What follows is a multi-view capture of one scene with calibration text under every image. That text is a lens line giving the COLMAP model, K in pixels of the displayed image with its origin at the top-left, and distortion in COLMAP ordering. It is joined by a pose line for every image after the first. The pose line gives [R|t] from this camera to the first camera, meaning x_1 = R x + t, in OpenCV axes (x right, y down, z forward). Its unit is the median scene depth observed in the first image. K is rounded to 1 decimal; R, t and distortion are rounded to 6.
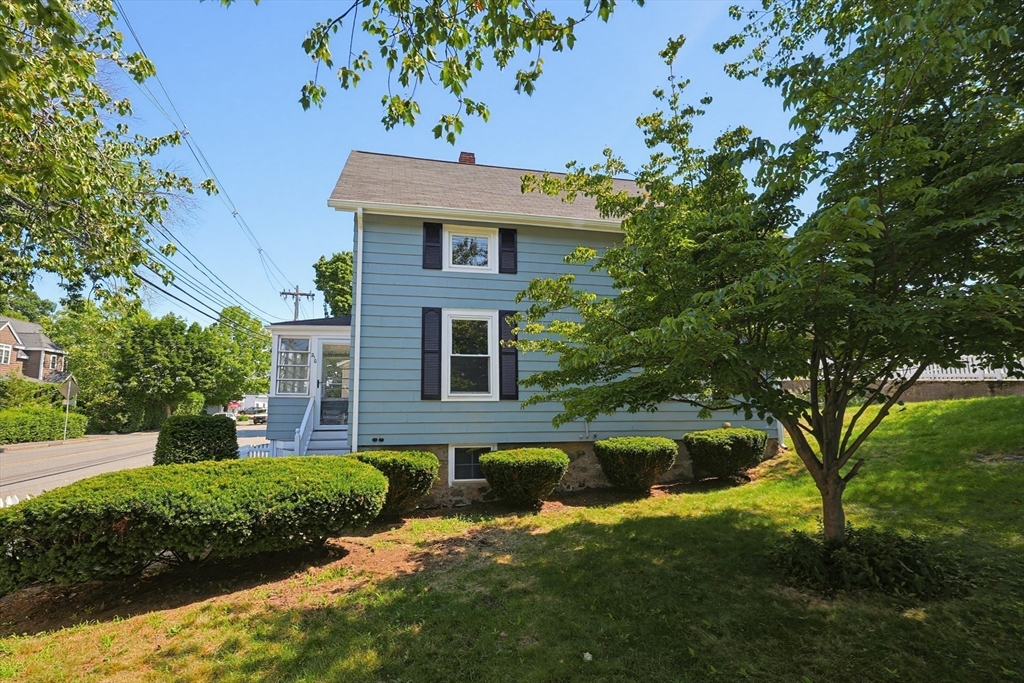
lens RADIAL K [[442.2, 0, 492.8], [0, 442.2, 363.1], [0, 0, 1]] dist [0.000963, 0.000083]
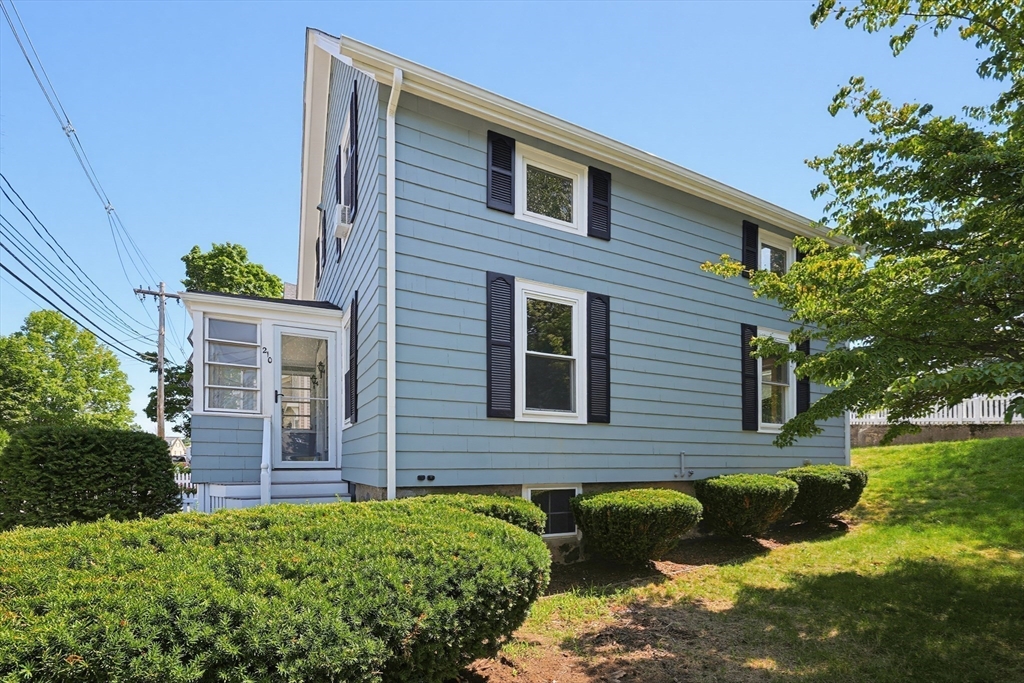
lens RADIAL K [[461.2, 0, 510.3], [0, 461.2, 469.0], [0, 0, 1]] dist [0.000610, -0.000426]
pose [[0.966115, 0.001823, 0.258104, -0.292801], [-0.033115, 0.992586, 0.116944, 0.074889], [-0.255977, -0.121529, 0.959013, 0.319150]]
